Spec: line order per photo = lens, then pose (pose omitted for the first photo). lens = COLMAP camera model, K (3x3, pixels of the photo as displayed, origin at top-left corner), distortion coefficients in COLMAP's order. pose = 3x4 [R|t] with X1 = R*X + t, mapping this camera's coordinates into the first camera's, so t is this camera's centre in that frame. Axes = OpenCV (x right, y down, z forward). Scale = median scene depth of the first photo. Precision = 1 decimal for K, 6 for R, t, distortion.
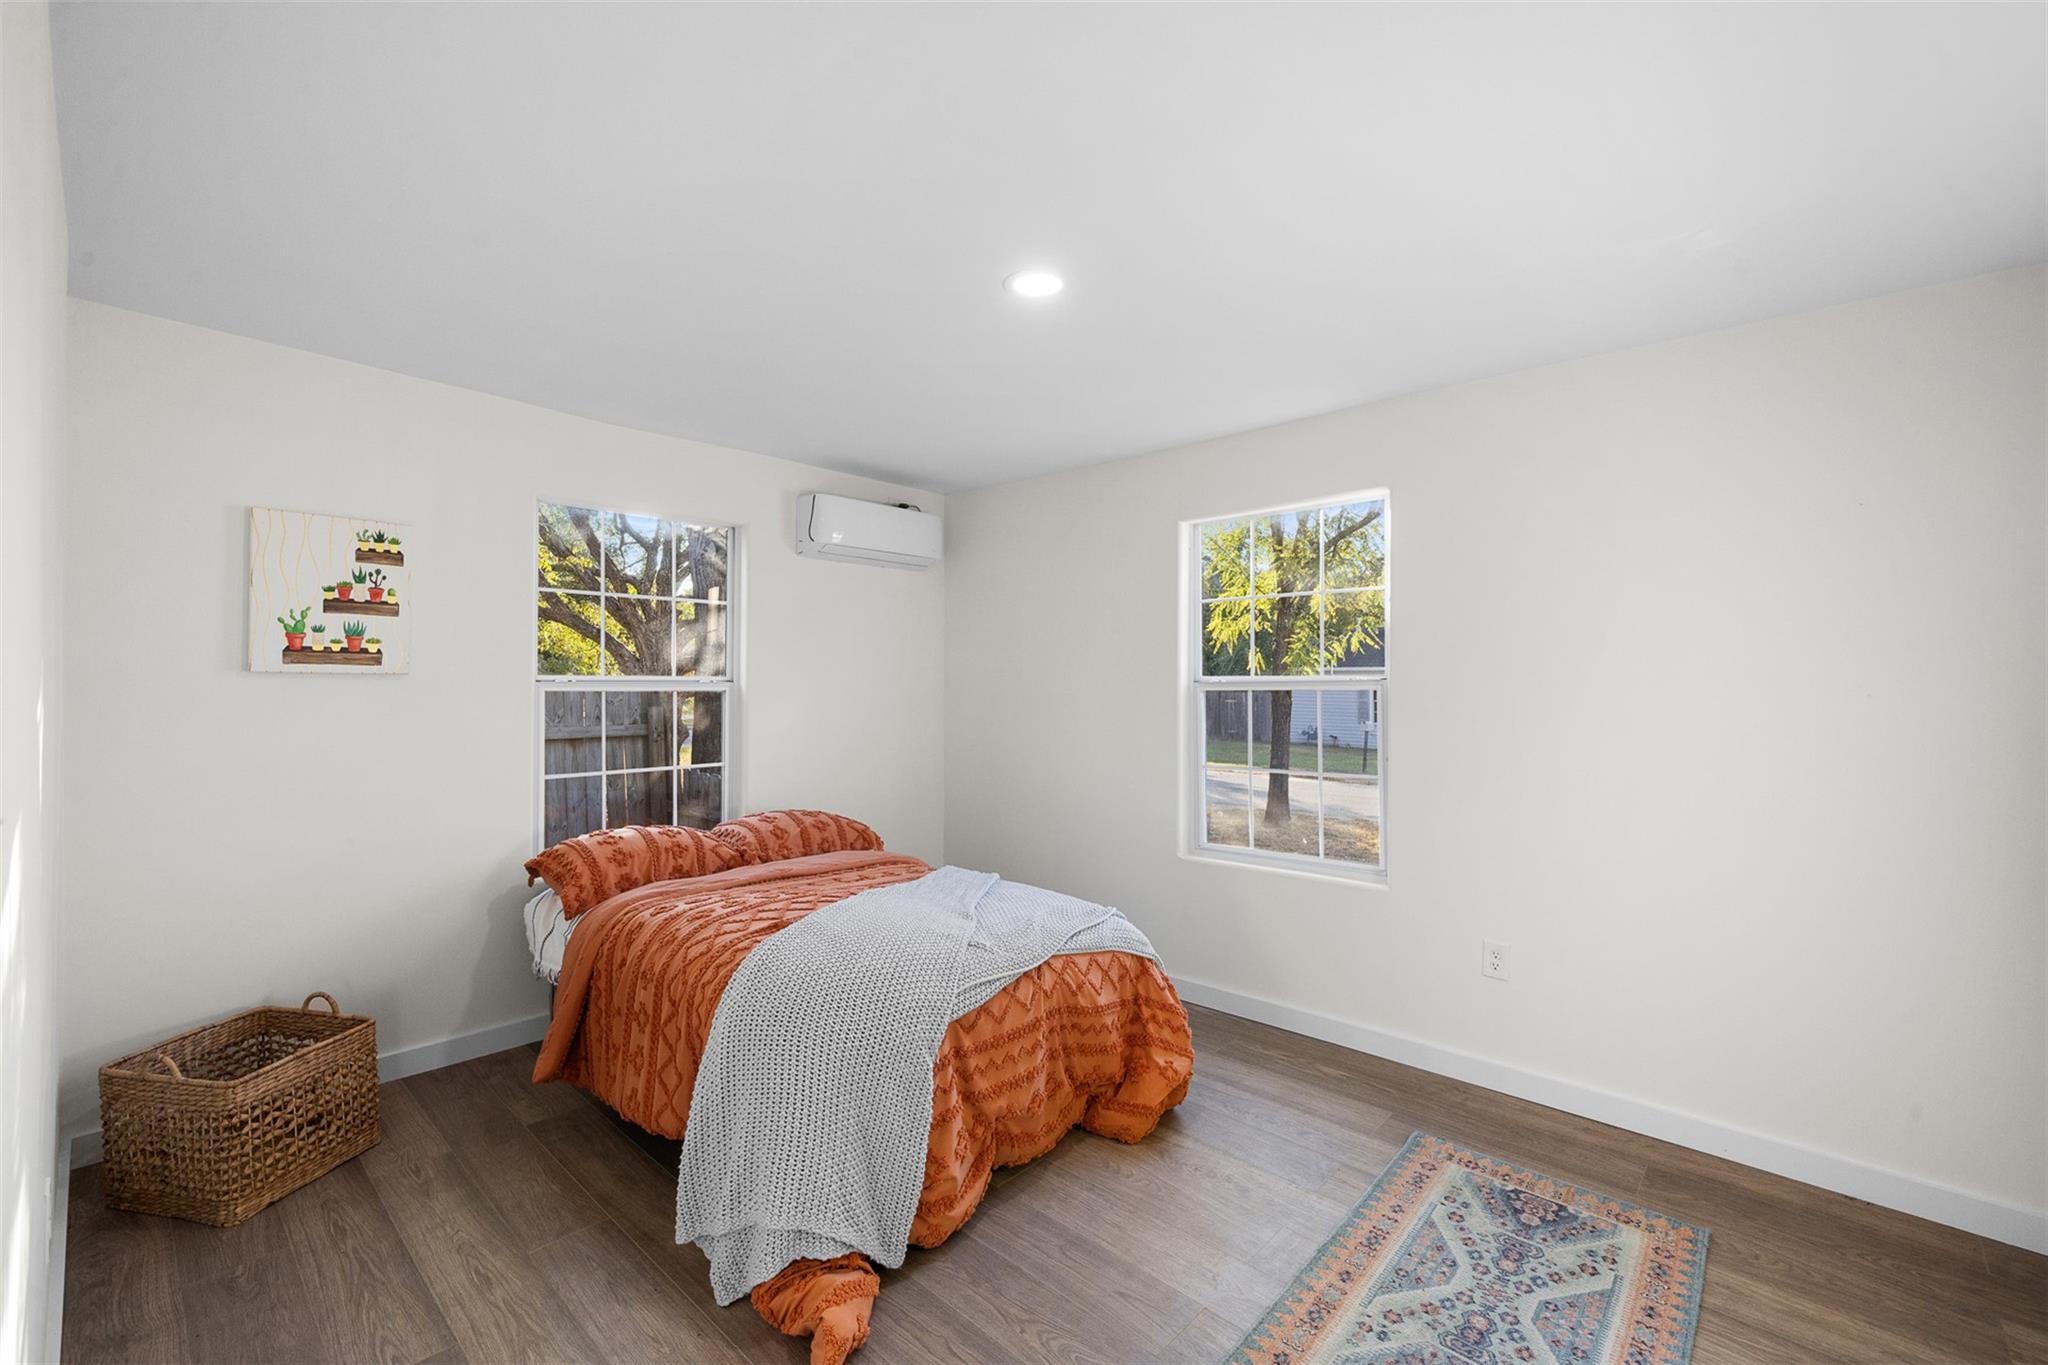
lens RADIAL K [[864.2, 0, 1021.4], [0, 864.2, 681.9], [0, 0, 1]] dist [0.002450, 0.000264]
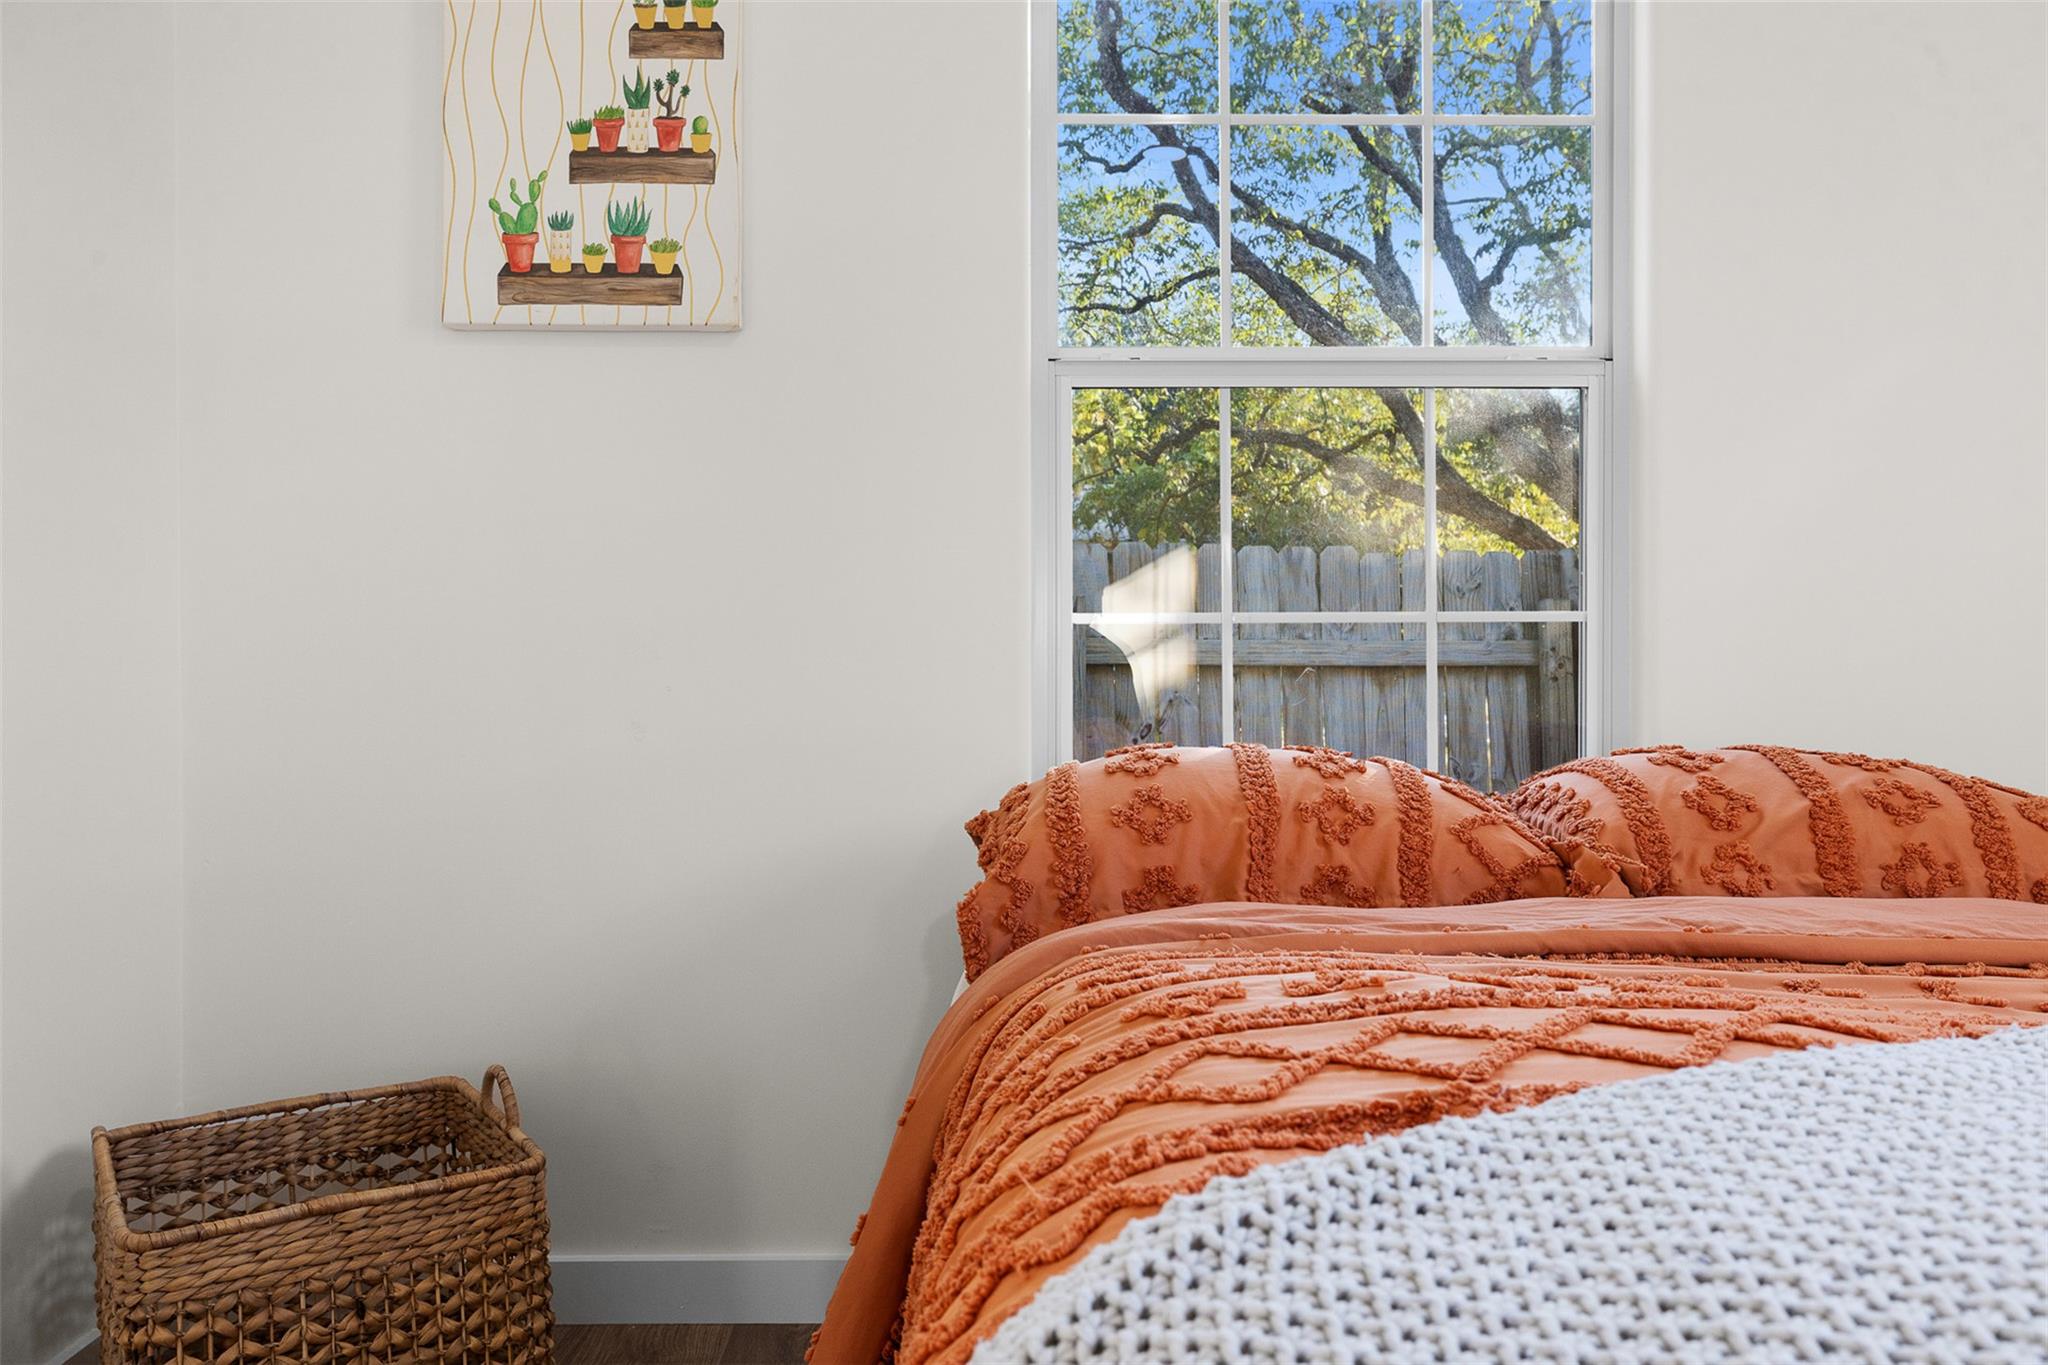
lens RADIAL K [[1567.6, 0, 1021.0], [0, 1567.6, 685.5], [0, 0, 1]] dist [0.012689, 0.002961]
pose [[0.695115, -0.002986, -0.718892, -0.092260], [0.006642, 0.999975, 0.002269, 0.161193], [0.718868, -0.006352, 0.695118, 0.597814]]
